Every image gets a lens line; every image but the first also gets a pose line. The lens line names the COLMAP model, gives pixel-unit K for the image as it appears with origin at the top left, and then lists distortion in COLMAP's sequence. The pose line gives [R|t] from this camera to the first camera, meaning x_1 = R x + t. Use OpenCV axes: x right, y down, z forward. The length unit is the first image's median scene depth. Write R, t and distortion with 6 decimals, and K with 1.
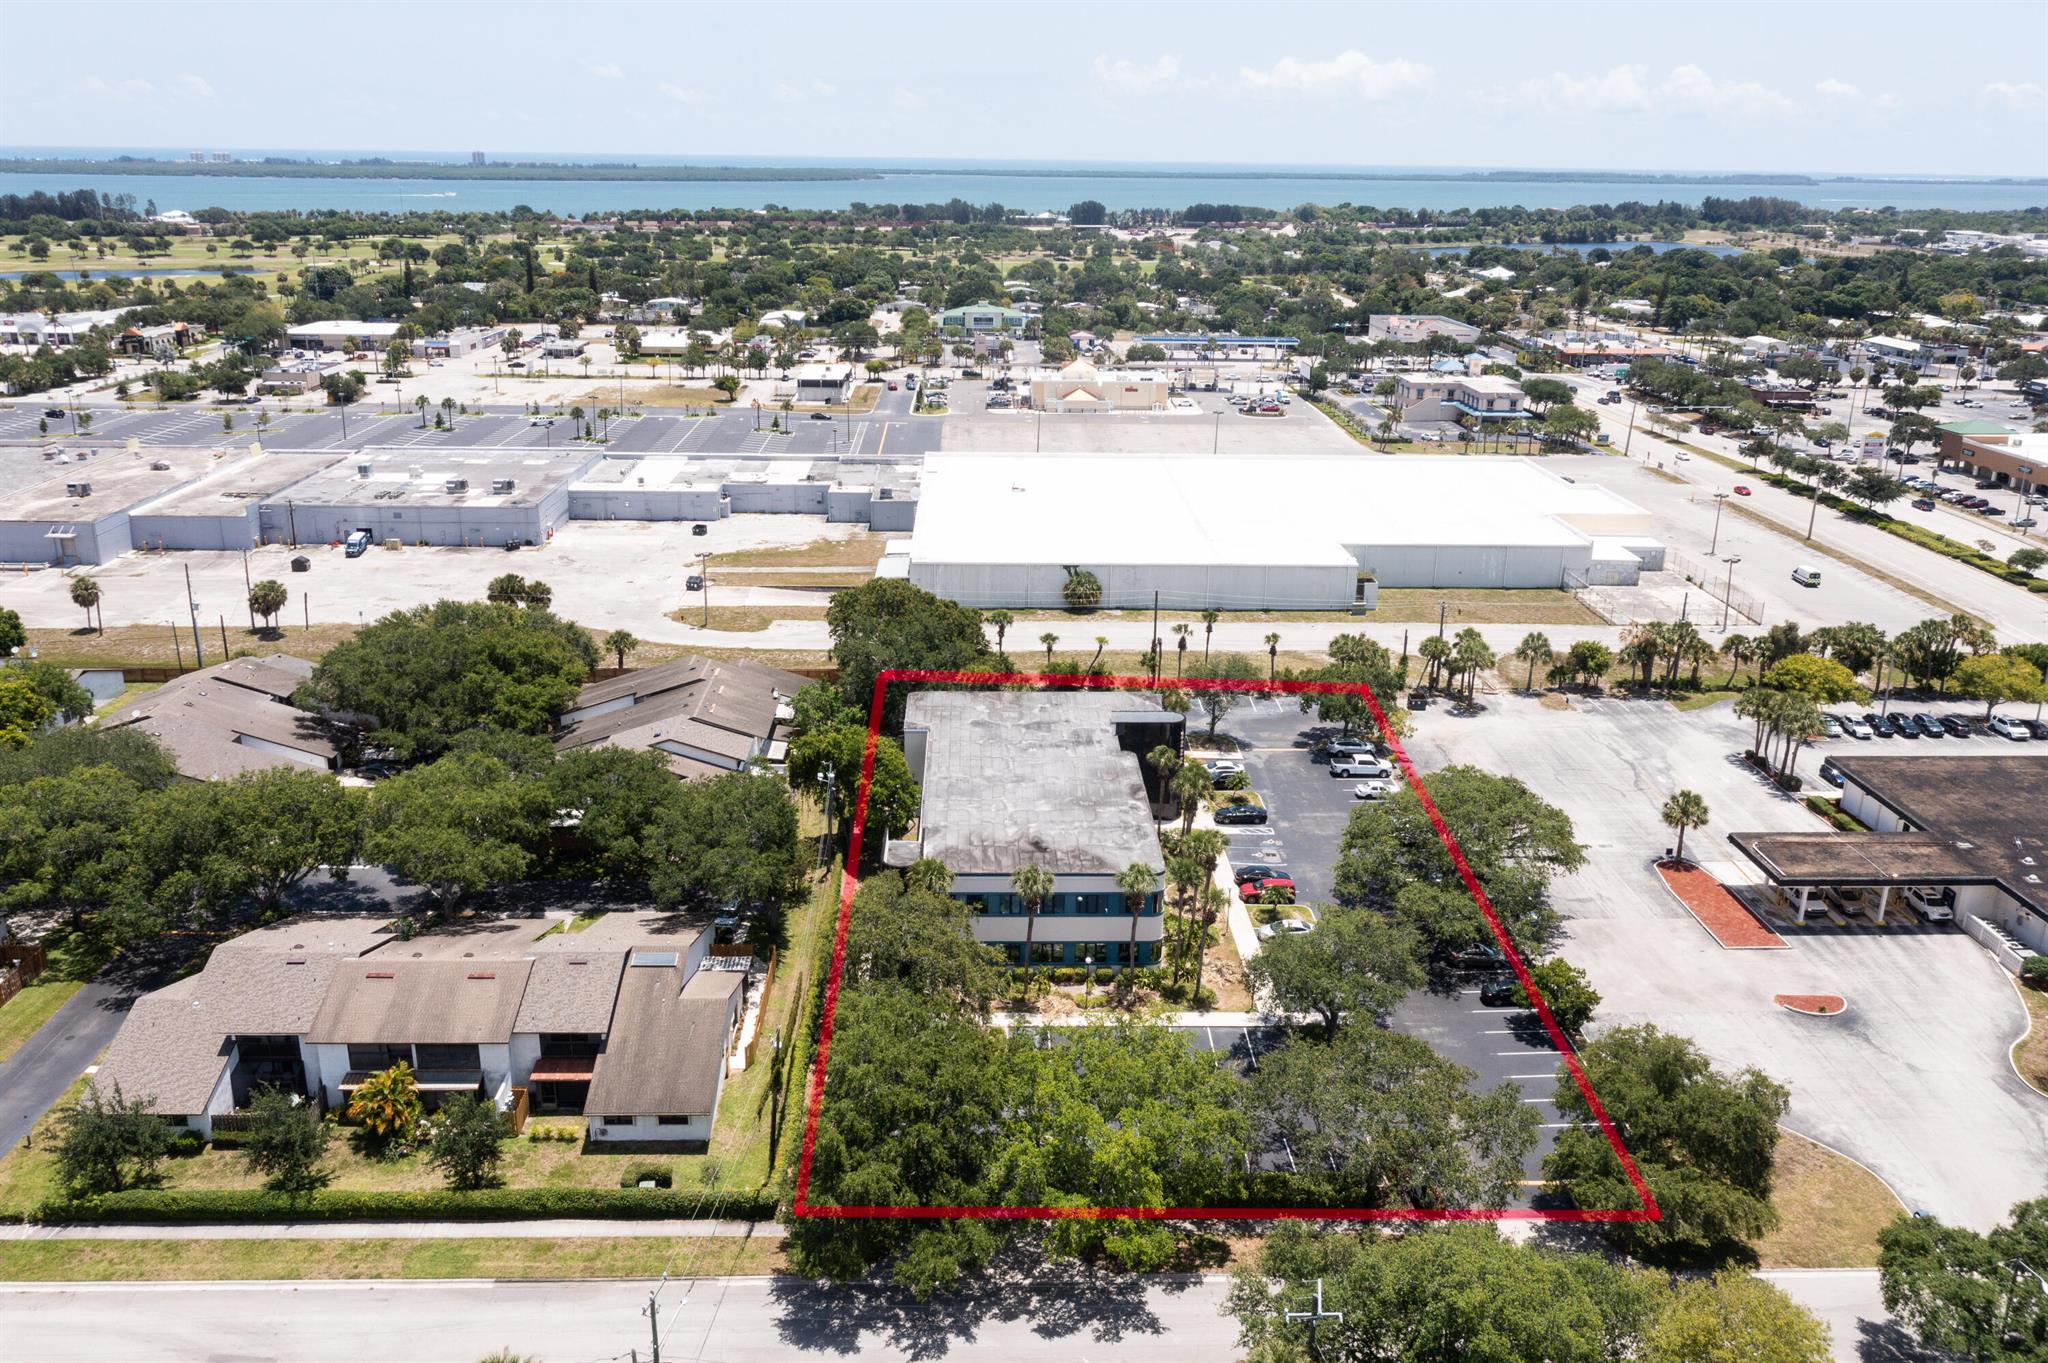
lens RADIAL K [[1617.7, 0, 1024.9], [0, 1617.7, 679.1], [0, 0, 1]] dist [-0.017492, -0.003270]
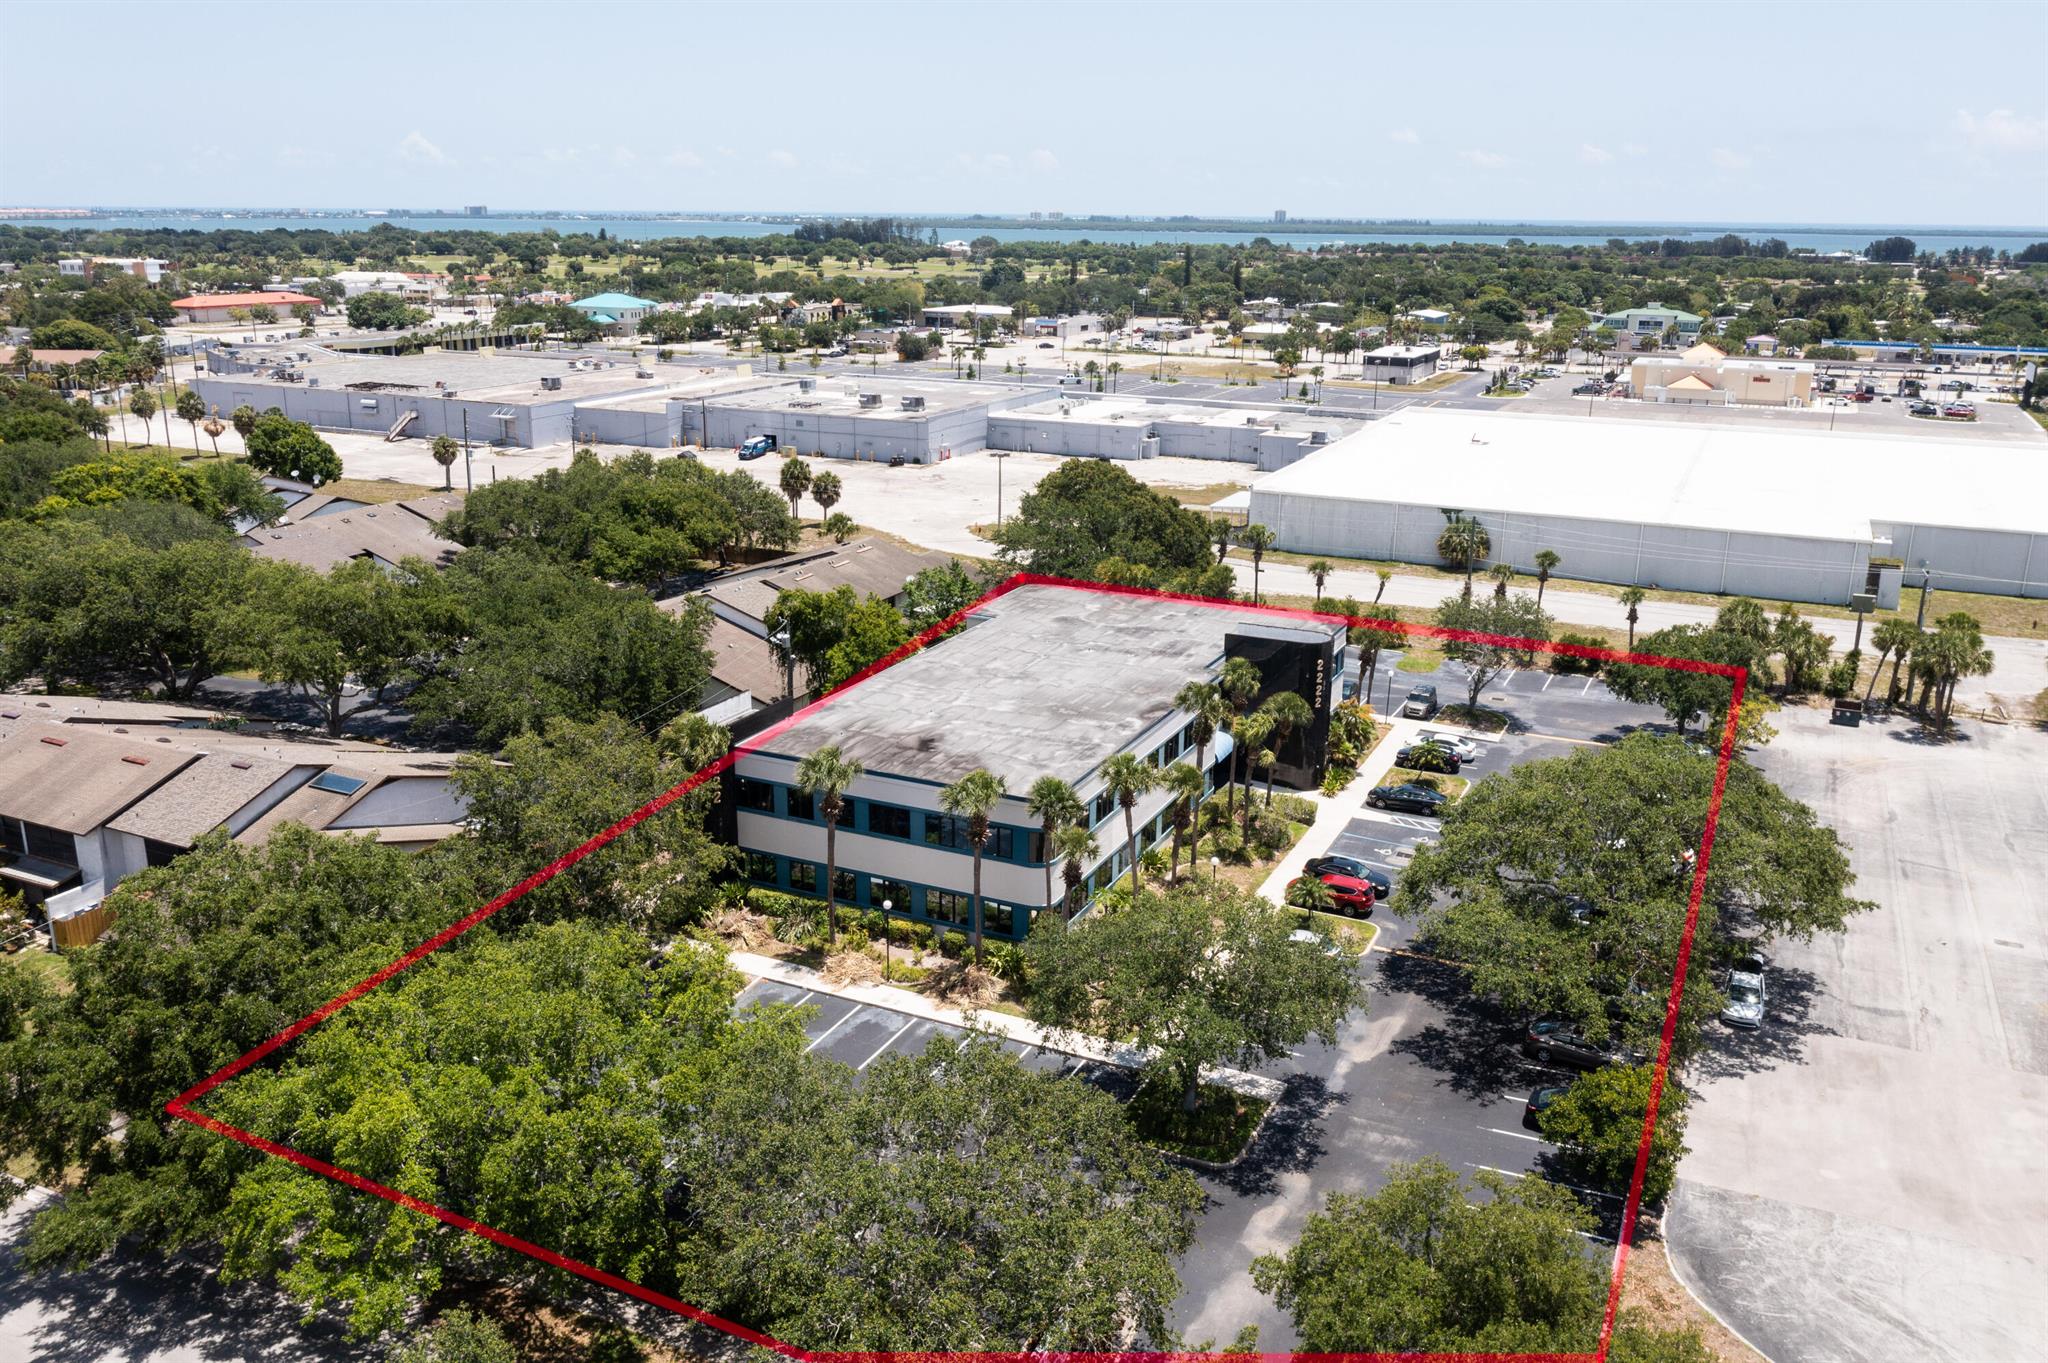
lens RADIAL K [[1617.7, 0, 1022.4], [0, 1617.7, 680.3], [0, 0, 1]] dist [-0.017492, -0.003270]
pose [[0.887304, 0.121063, -0.445011, 0.229446], [-0.138458, 0.990346, -0.006652, 0.049872], [0.439910, 0.067518, 0.895500, 0.267403]]
